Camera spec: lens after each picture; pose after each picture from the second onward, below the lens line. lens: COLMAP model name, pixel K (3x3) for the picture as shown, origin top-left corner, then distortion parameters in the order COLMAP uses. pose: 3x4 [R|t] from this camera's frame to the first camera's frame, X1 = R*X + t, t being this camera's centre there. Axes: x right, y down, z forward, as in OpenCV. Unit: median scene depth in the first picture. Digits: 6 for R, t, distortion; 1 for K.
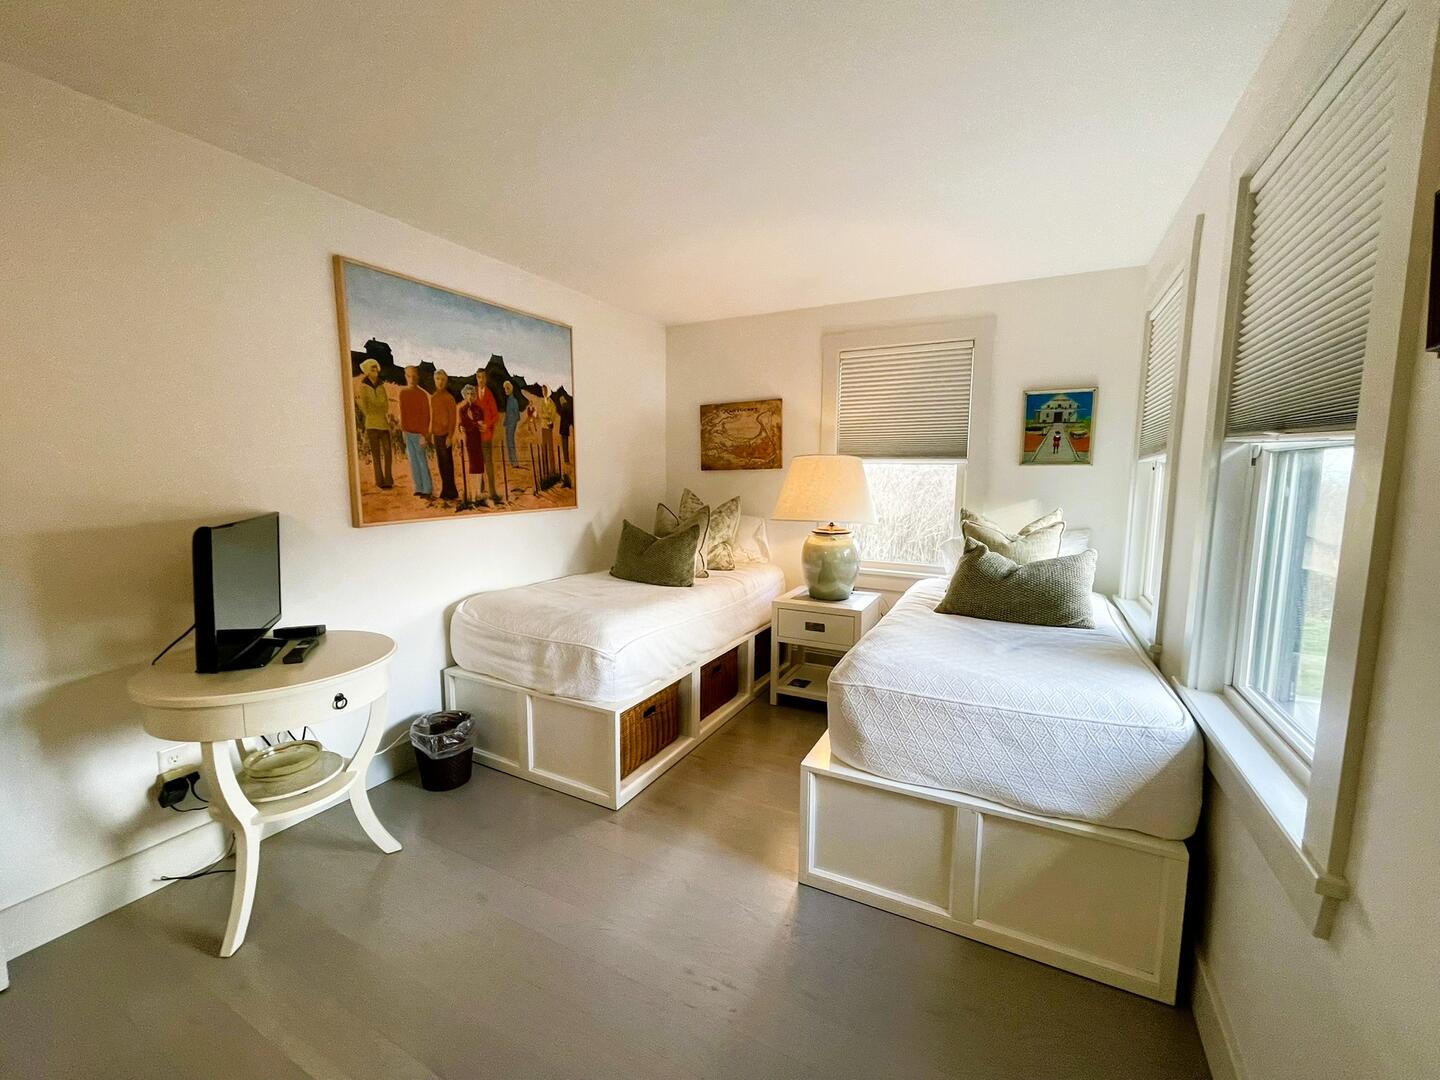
lens RADIAL K [[584.6, 0, 720.0], [0, 584.6, 540.8], [0, 0, 1]] dist [-0.007792, -0.000277]
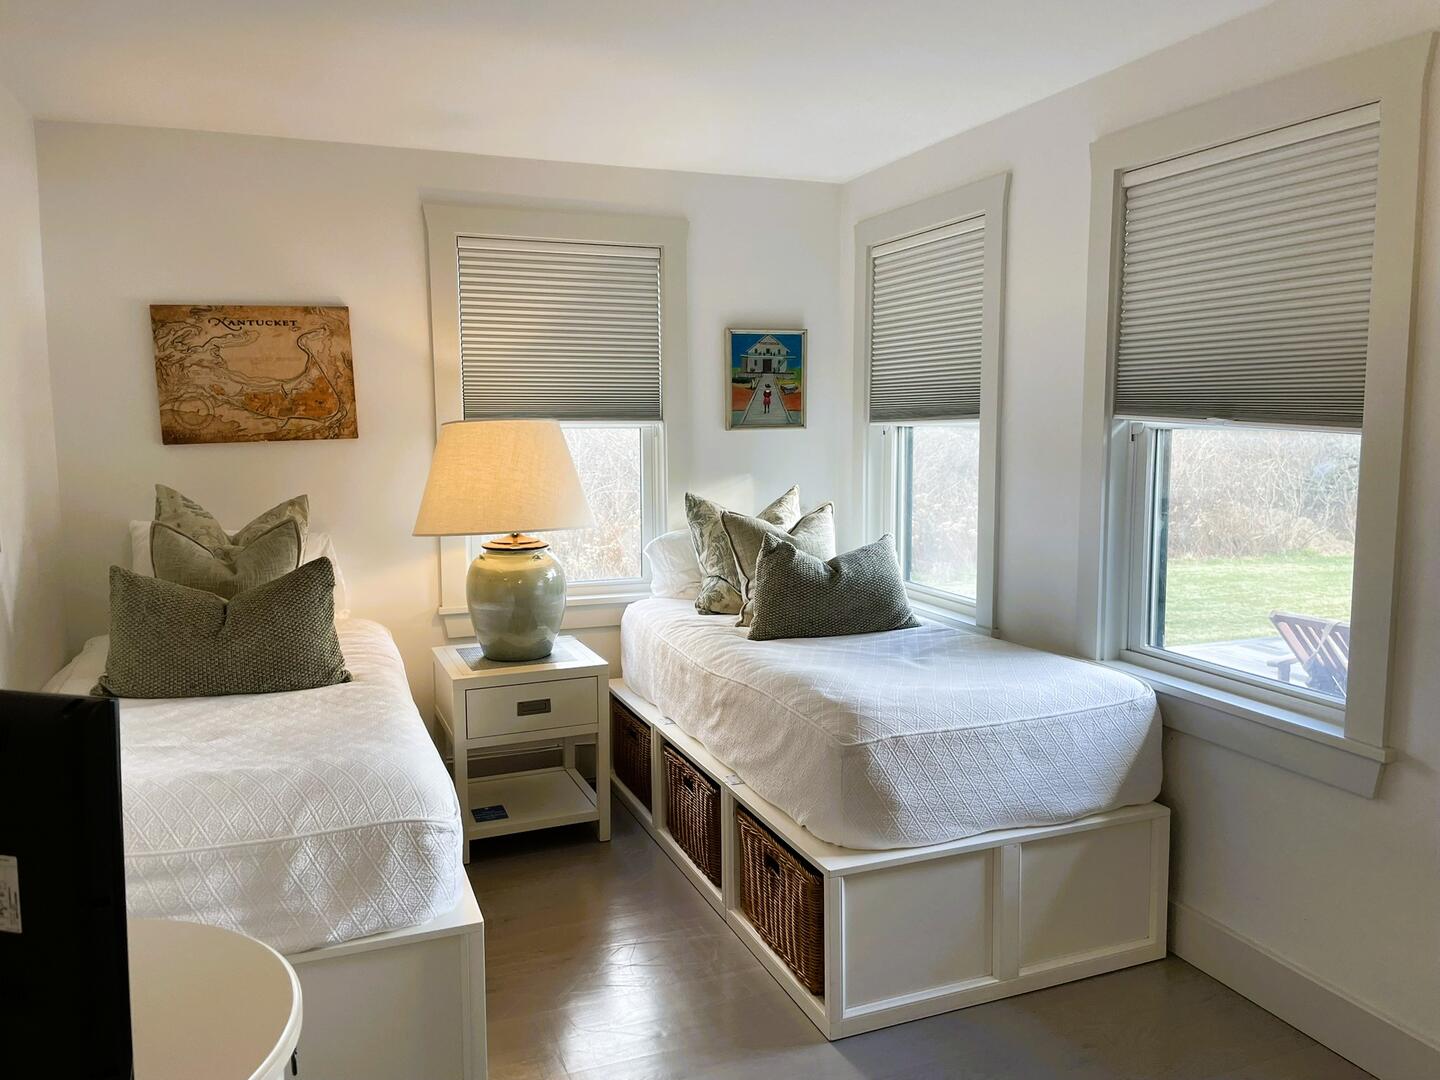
lens RADIAL K [[1077.9, 0, 718.3], [0, 1077.9, 534.9], [0, 0, 1]] dist [0.044482, -0.006231]
pose [[0.653063, -0.093193, 0.751548, -0.537734], [0.096191, 0.994569, 0.039742, -0.053729], [-0.751170, 0.046338, 0.658480, 0.127915]]
